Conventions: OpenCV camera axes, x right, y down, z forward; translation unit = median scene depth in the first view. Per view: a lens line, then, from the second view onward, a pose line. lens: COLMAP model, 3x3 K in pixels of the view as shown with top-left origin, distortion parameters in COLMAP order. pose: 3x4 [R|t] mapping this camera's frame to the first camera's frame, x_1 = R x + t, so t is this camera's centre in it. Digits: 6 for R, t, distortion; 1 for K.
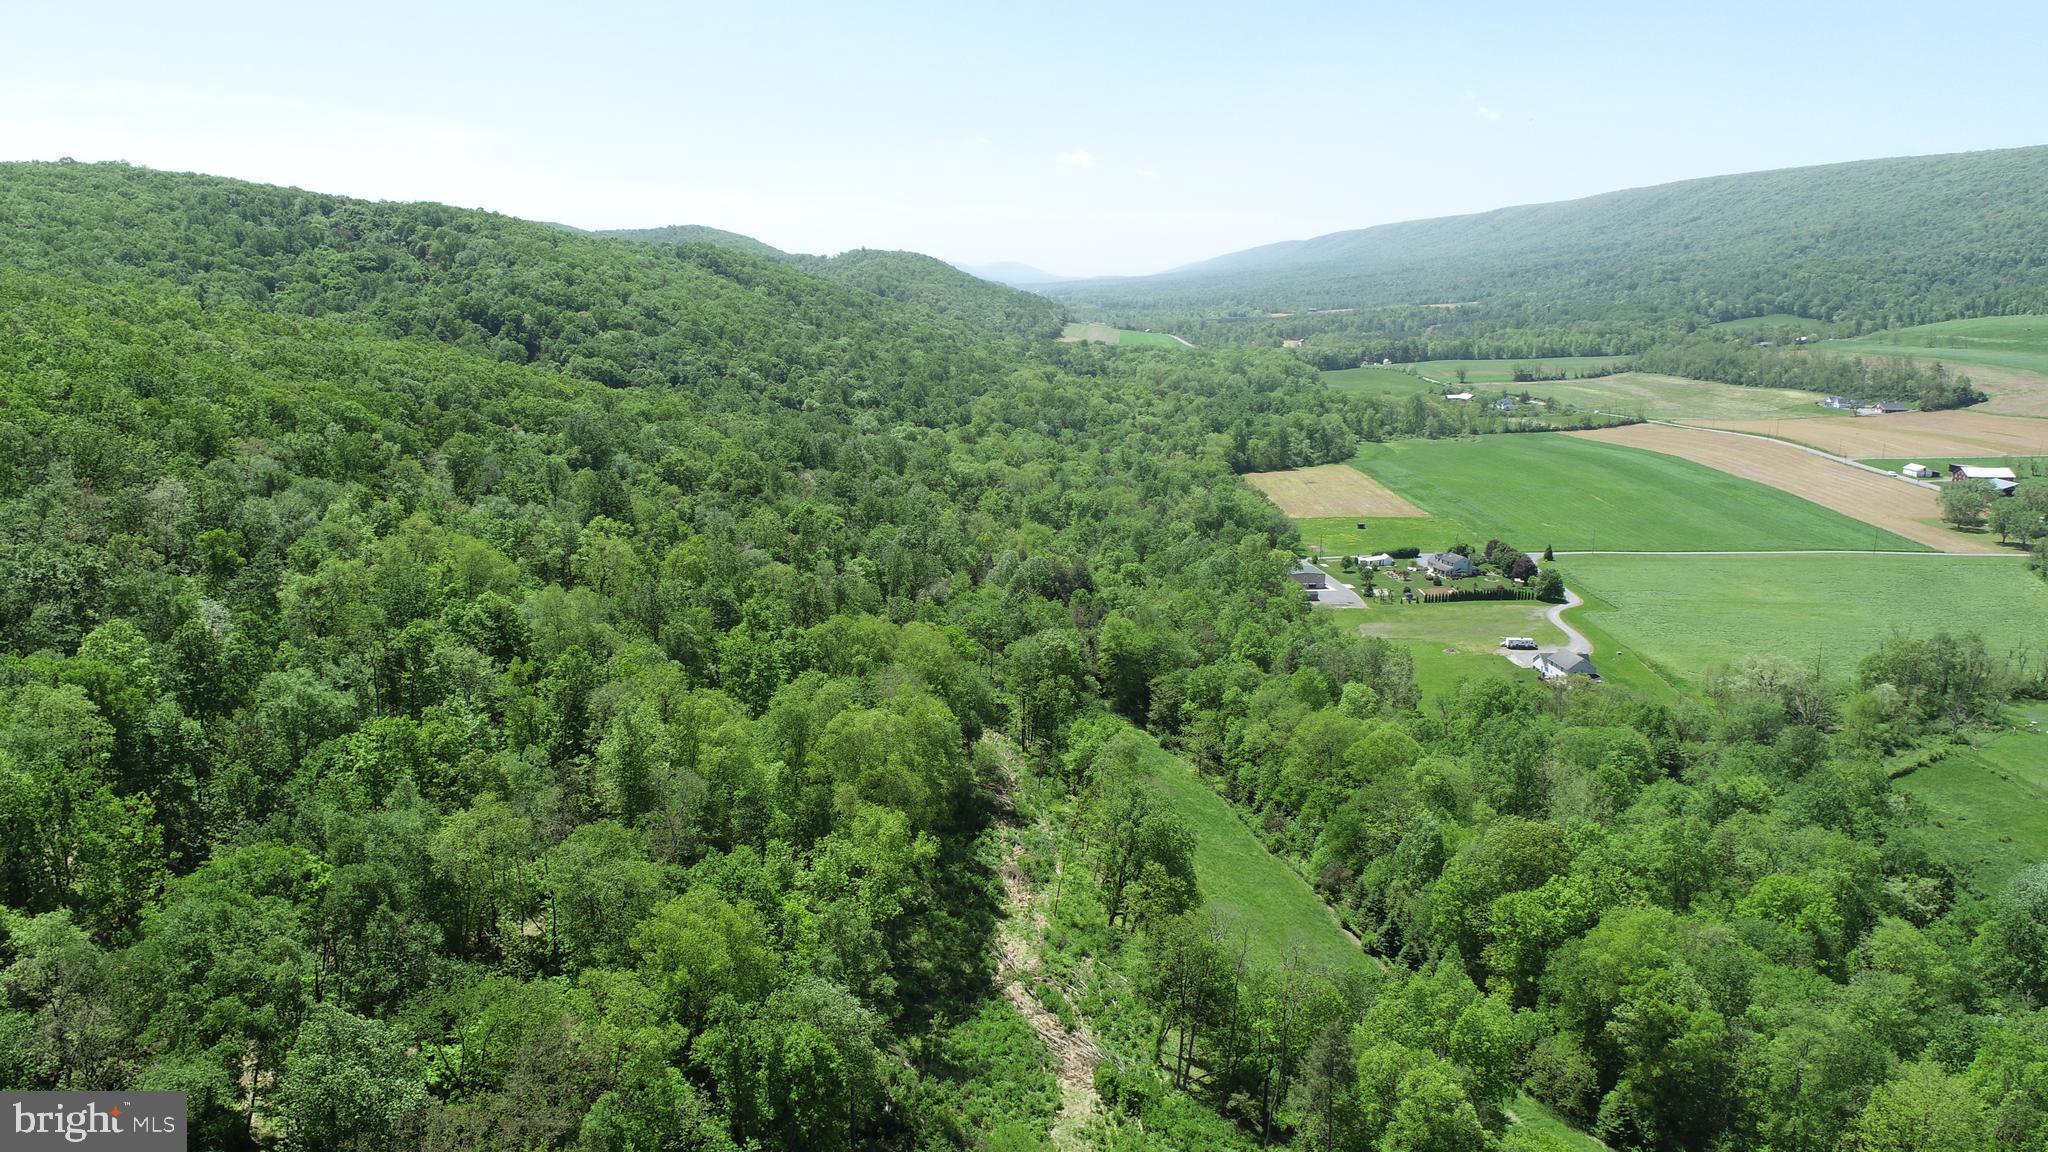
lens RADIAL K [[1384.0, 0, 1030.2], [0, 1384.0, 567.7], [0, 0, 1]] dist [-0.007895, -0.000755]
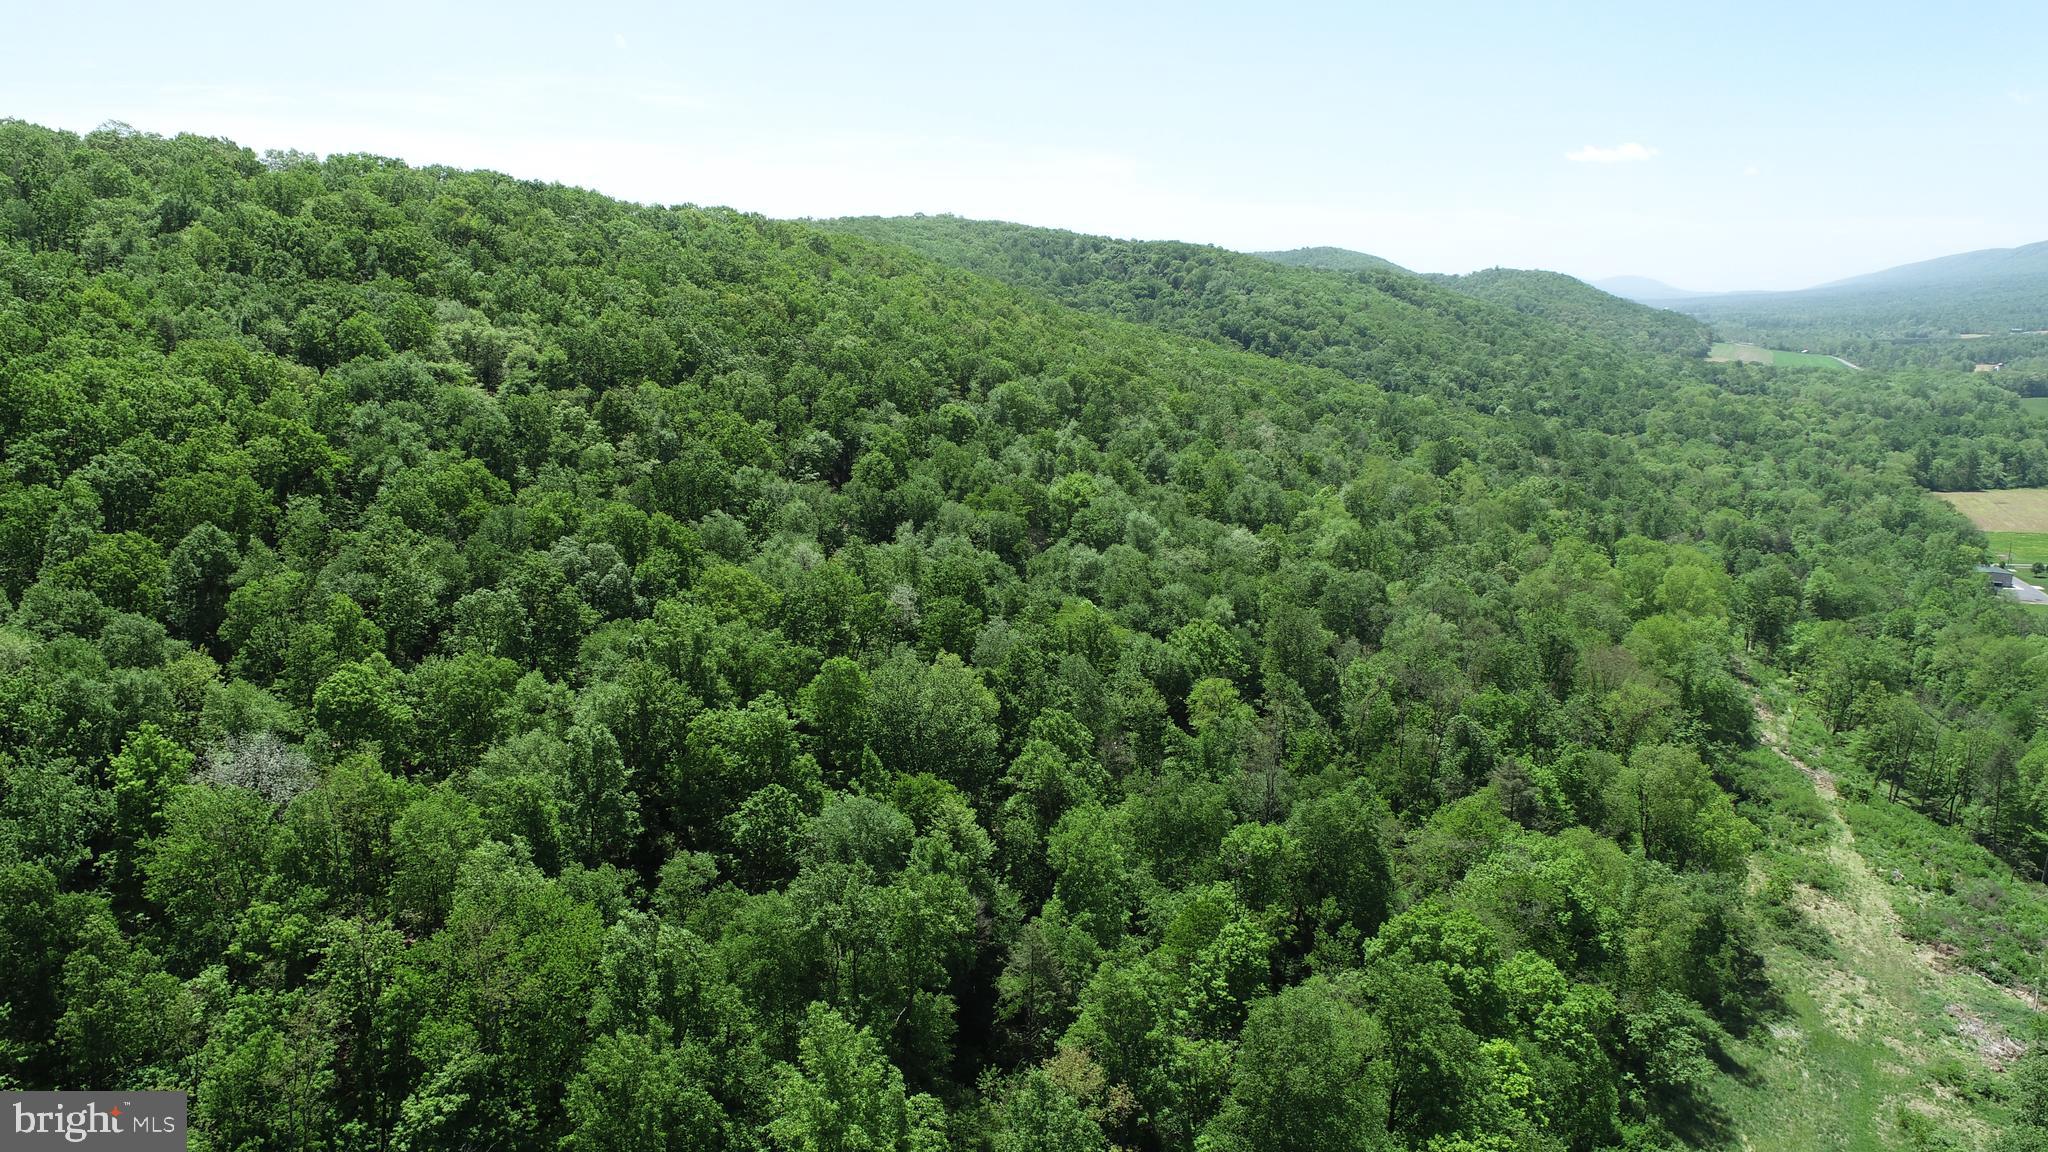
lens RADIAL K [[1383.9, 0, 1031.5], [0, 1383.9, 578.7], [0, 0, 1]] dist [-0.009017, 0.001123]
pose [[0.915330, 0.076001, -0.395468, -0.034625], [-0.077361, 0.996924, 0.012534, 0.028057], [0.395204, 0.019120, 0.918394, -0.161652]]
